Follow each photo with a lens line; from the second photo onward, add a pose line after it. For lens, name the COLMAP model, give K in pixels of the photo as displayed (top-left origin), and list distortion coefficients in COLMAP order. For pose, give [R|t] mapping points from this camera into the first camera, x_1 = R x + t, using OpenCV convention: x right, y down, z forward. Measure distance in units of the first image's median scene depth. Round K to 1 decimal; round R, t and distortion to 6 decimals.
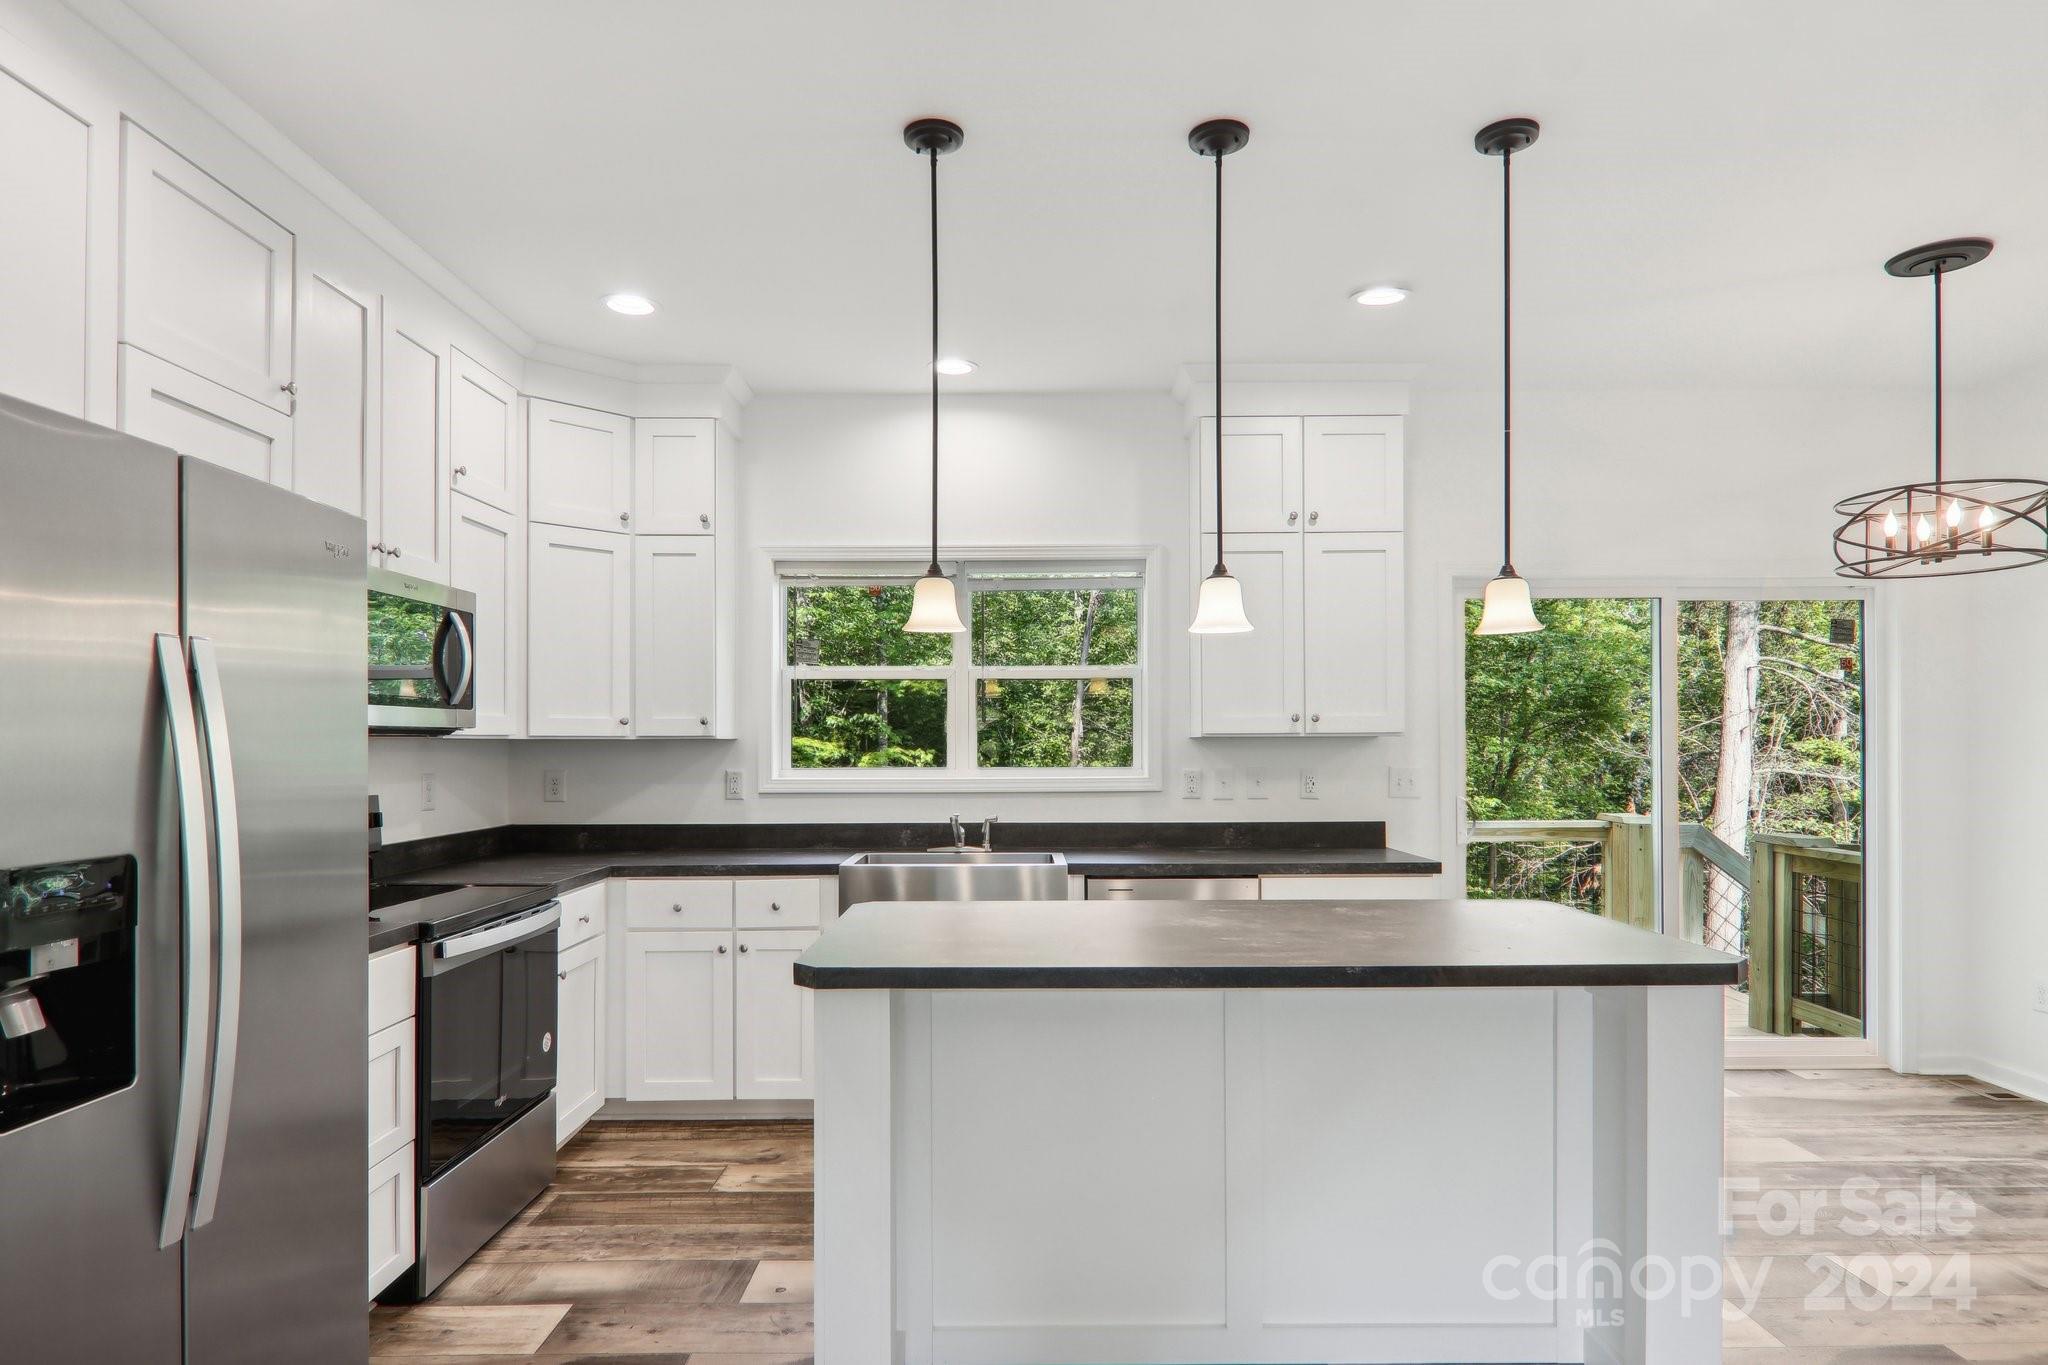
lens RADIAL K [[1143.7, 0, 971.9], [0, 1143.7, 742.2], [0, 0, 1]] dist [0.010854, -0.016887]
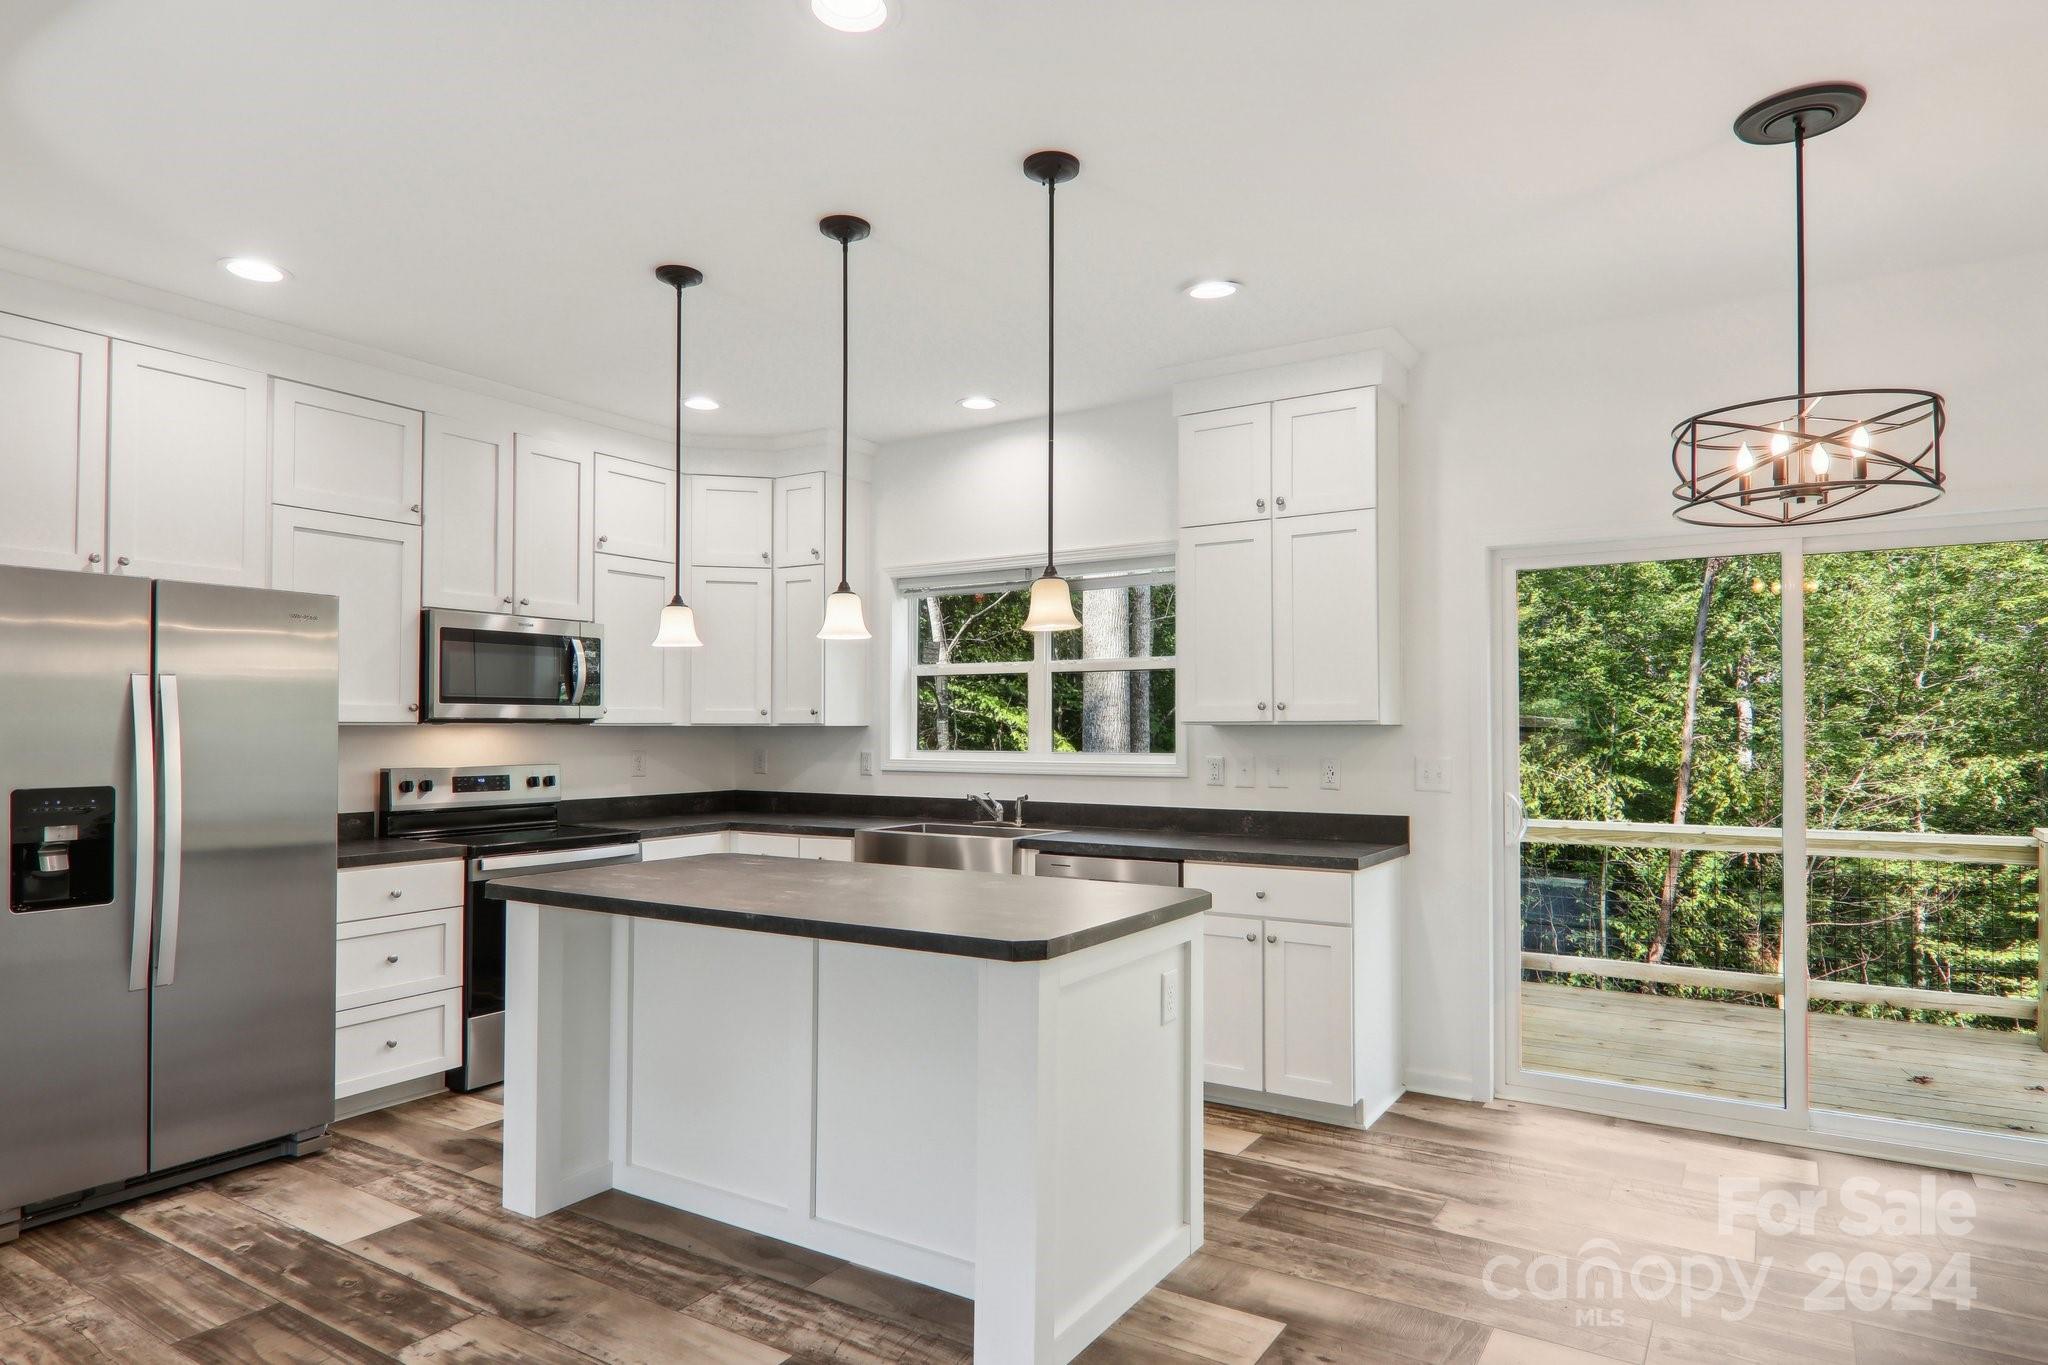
lens RADIAL K [[1143.7, 0, 1026.4], [0, 1143.7, 717.4], [0, 0, 1]] dist [0.010854, -0.016887]
pose [[0.851929, -0.002612, -0.523650, 0.607569], [-0.001710, 0.999968, -0.007769, -0.003059], [0.523654, 0.007514, 0.851898, 0.050792]]
